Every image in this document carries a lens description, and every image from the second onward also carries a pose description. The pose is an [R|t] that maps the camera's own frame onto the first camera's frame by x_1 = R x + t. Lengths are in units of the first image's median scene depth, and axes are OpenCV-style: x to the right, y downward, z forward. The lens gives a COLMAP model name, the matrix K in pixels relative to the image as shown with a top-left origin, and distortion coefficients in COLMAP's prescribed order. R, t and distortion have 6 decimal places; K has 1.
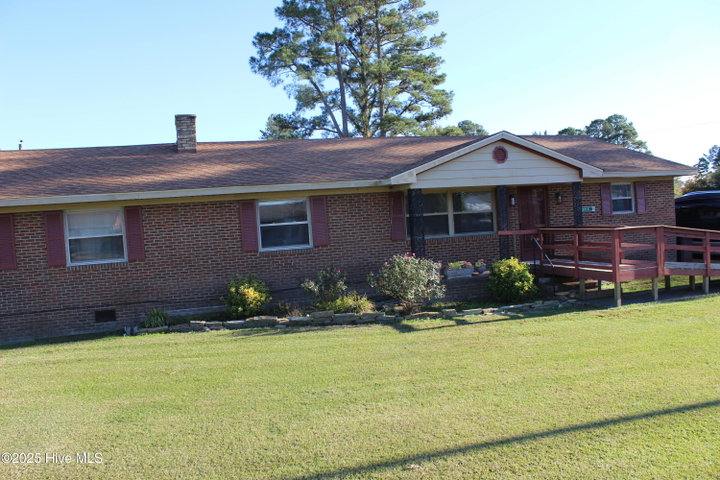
lens RADIAL K [[597.9, 0, 361.1], [0, 597.9, 242.6], [0, 0, 1]] dist [-0.147981, 0.096248]
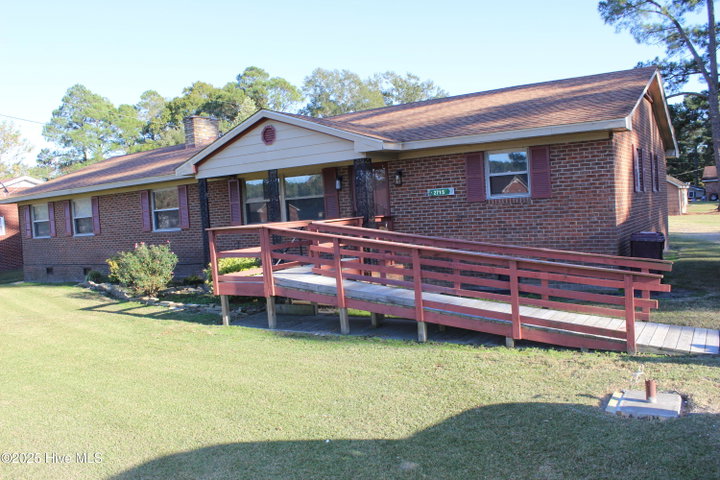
lens RADIAL K [[597.9, 0, 358.6], [0, 597.9, 243.6], [0, 0, 1]] dist [-0.147981, 0.096248]
pose [[0.641536, 0.064720, -0.764358, 1.006558], [-0.007697, 0.996927, 0.077952, -0.057834], [0.767054, -0.044126, 0.640063, 0.532727]]
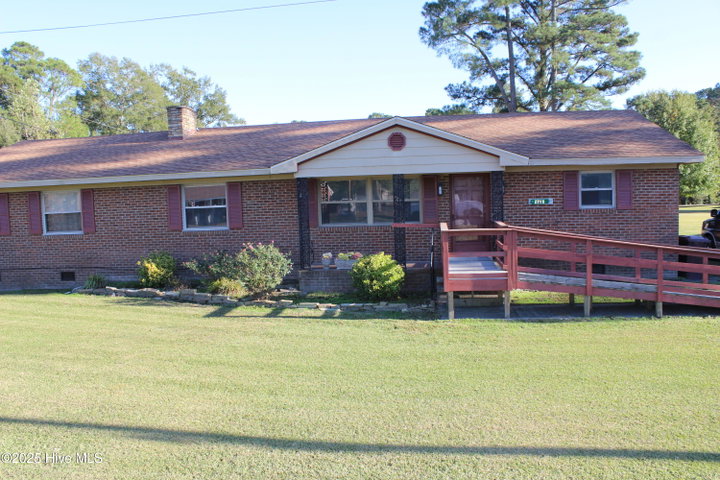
lens RADIAL K [[597.9, 0, 360.6], [0, 597.9, 244.4], [0, 0, 1]] dist [-0.147981, 0.096248]
pose [[0.909344, 0.066478, -0.410700, 0.580123], [-0.041307, 0.996700, 0.069870, -0.050291], [0.413989, -0.046571, 0.909090, 0.117865]]
